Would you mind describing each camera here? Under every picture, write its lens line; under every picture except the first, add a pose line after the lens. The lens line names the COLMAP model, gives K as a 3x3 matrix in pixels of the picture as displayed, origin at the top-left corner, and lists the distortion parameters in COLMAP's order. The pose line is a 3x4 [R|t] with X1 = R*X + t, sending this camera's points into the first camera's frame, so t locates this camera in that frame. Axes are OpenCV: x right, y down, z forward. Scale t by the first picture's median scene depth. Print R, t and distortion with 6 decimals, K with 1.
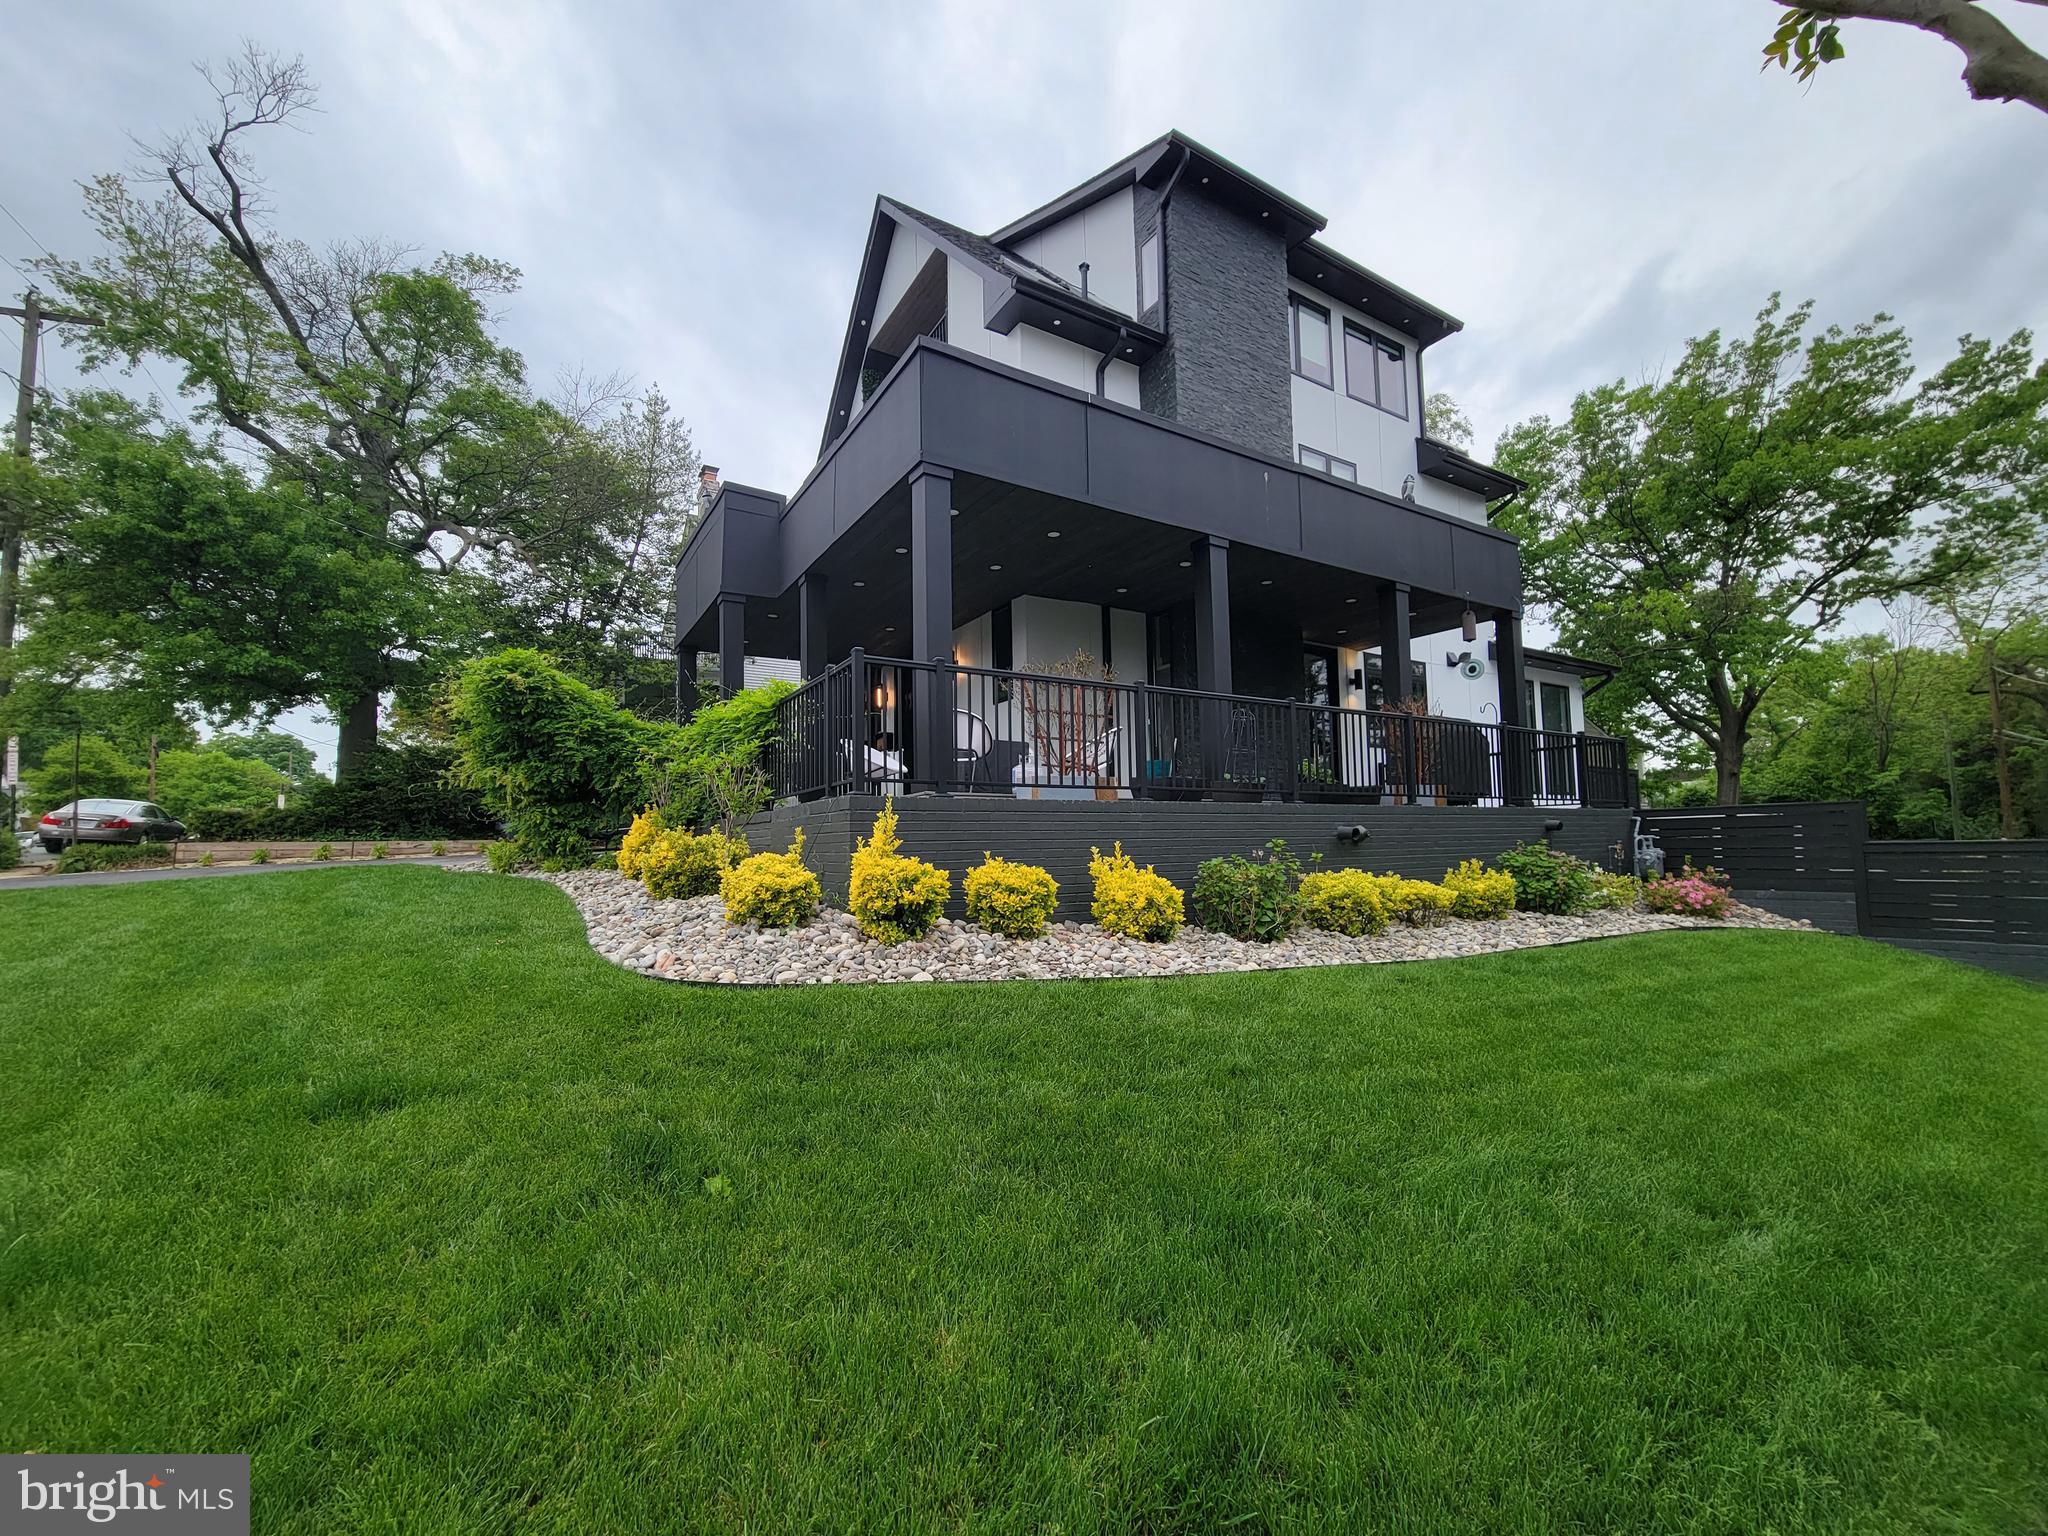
lens RADIAL K [[822.3, 0, 1014.9], [0, 822.3, 785.7], [0, 0, 1]] dist [-0.000498, -0.000433]
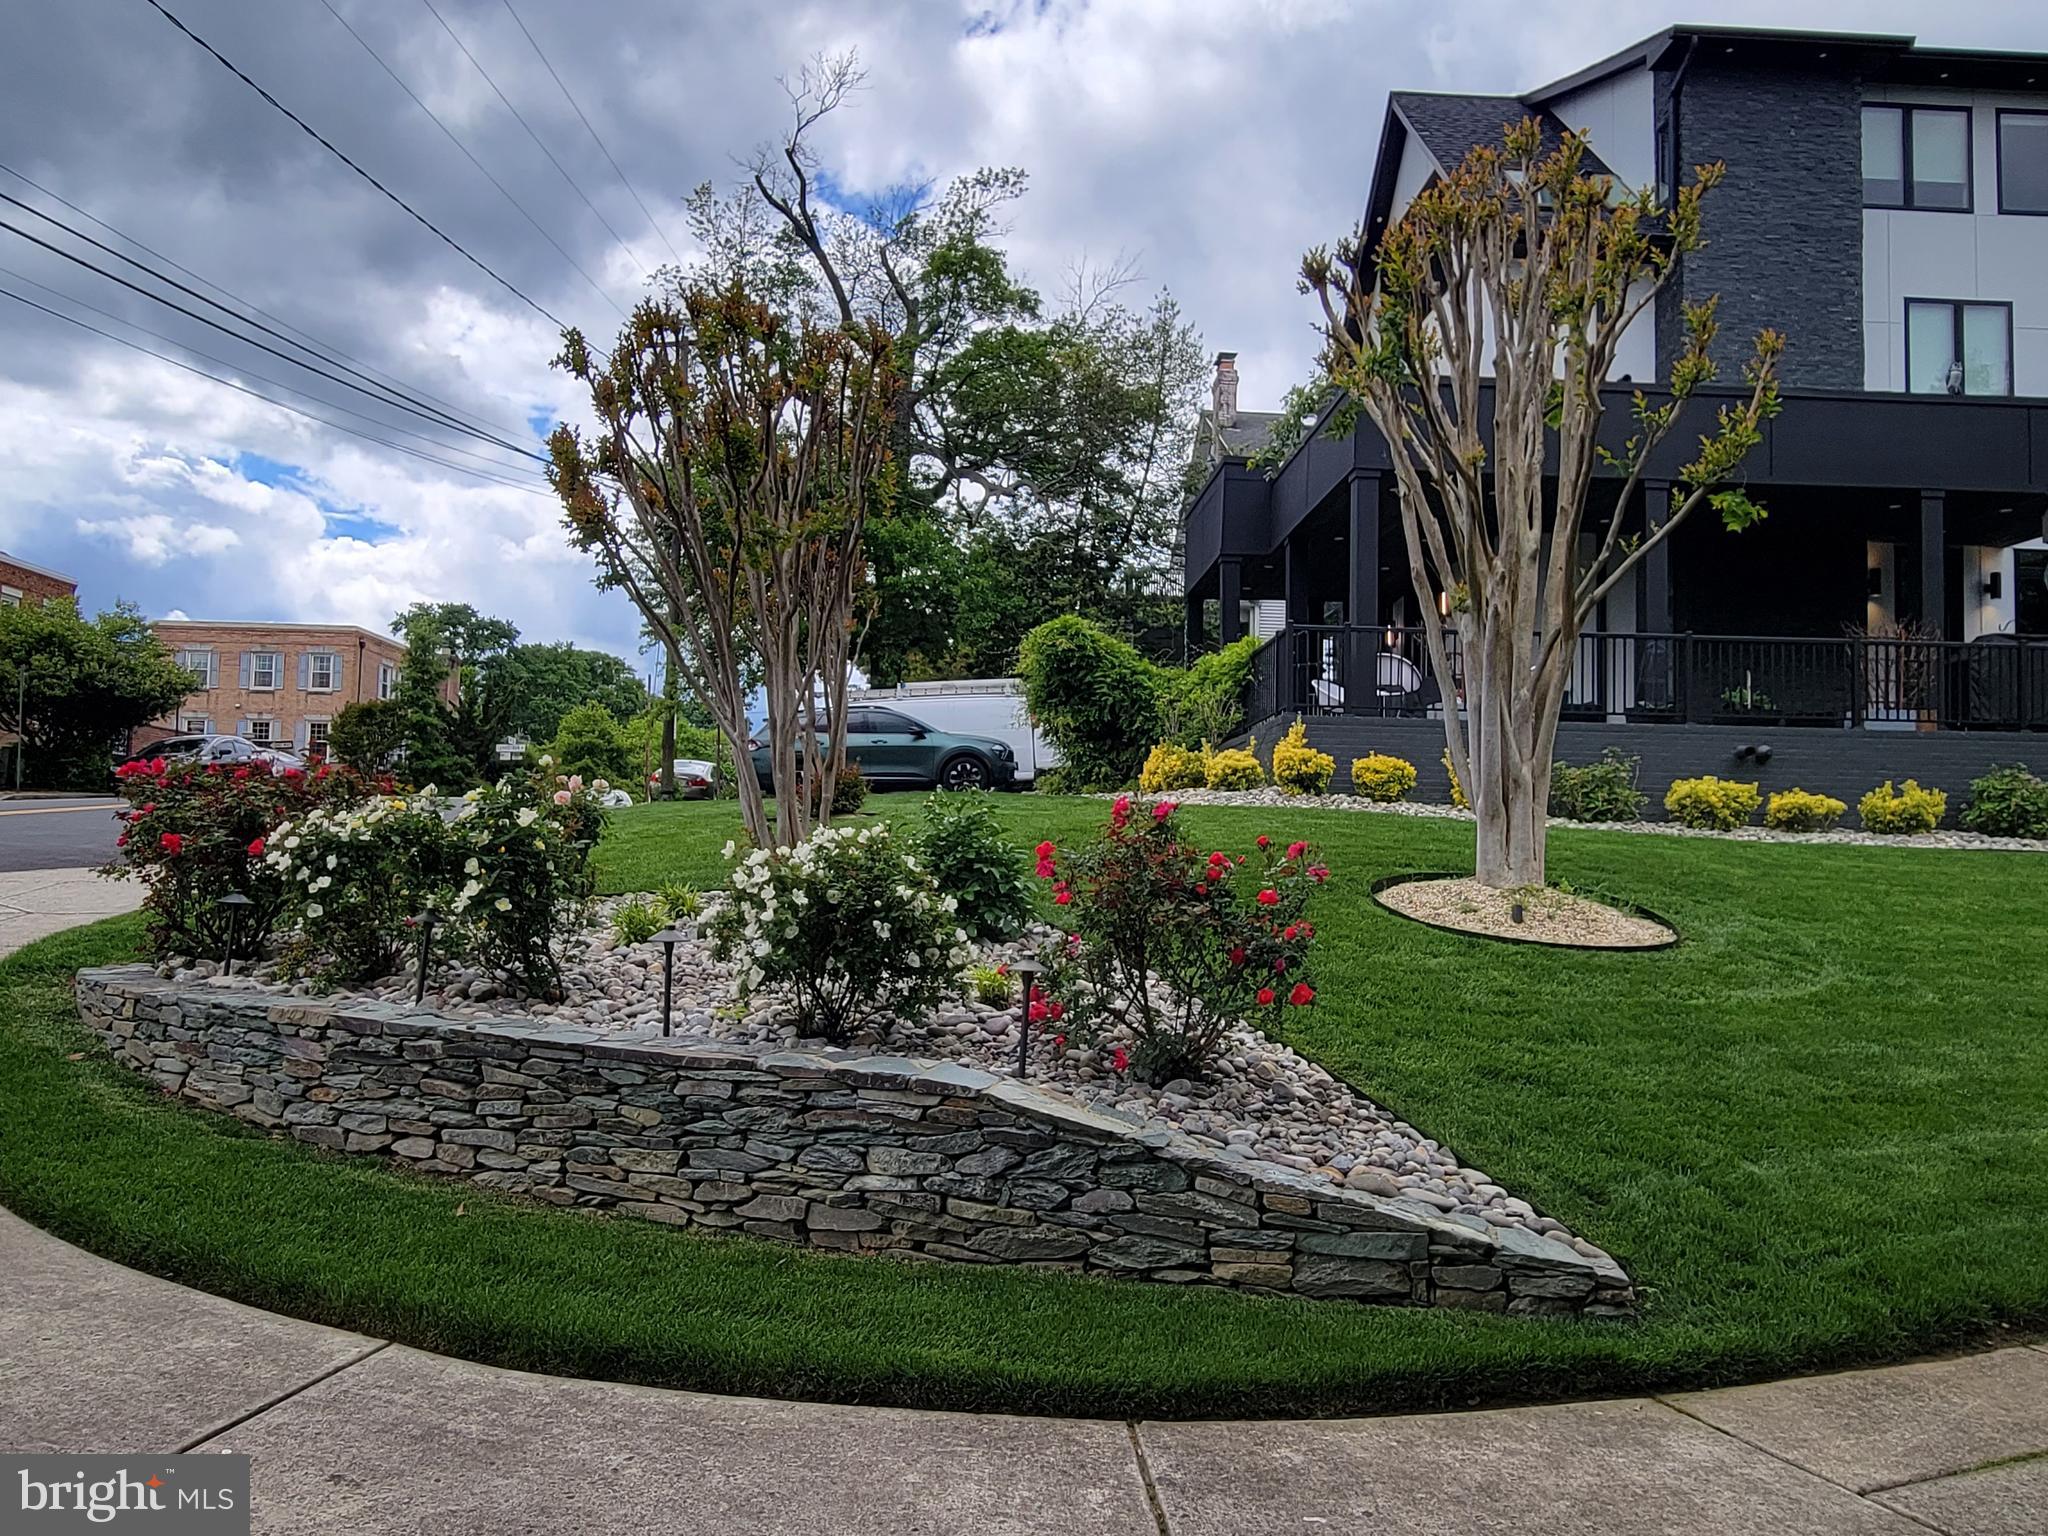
lens RADIAL K [[1443.8, 0, 1025.6], [0, 1443.8, 786.7], [0, 0, 1]] dist [0.000880, 0.000079]
pose [[0.875281, 0.007735, -0.483553, 0.261733], [-0.001097, 0.999901, 0.014009, 0.041266], [0.483613, -0.011731, 0.875203, -0.616293]]
